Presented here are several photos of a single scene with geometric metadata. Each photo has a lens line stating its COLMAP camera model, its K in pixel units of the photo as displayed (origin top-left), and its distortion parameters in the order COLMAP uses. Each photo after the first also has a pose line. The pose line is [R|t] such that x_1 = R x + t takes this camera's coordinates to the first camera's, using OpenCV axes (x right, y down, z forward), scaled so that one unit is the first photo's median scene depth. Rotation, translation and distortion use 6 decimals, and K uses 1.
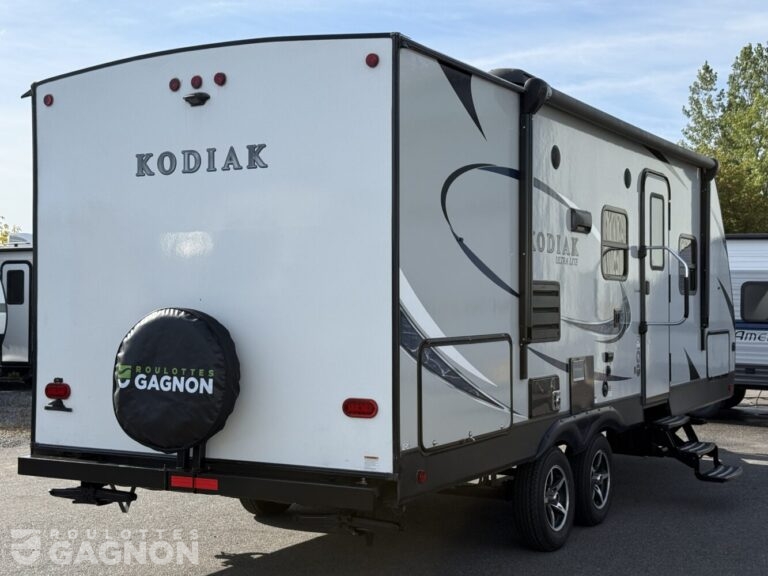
lens RADIAL K [[1144.7, 0, 382.8], [0, 1144.7, 288.8], [0, 0, 1]] dist [0.051407, 0.000000]
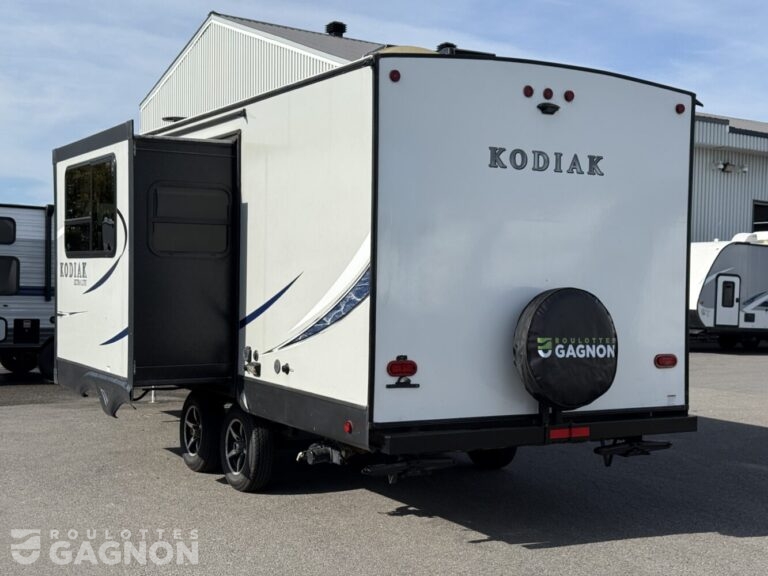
lens RADIAL K [[1040.5, 0, 383.4], [0, 1040.5, 285.1], [0, 0, 1]] dist [0.108044, 0.000000]
pose [[0.513670, 0.001514, 0.857987, -1.170326], [-0.023858, 0.999637, 0.012519, 0.005258], [-0.857656, -0.026901, 0.513519, 0.596116]]
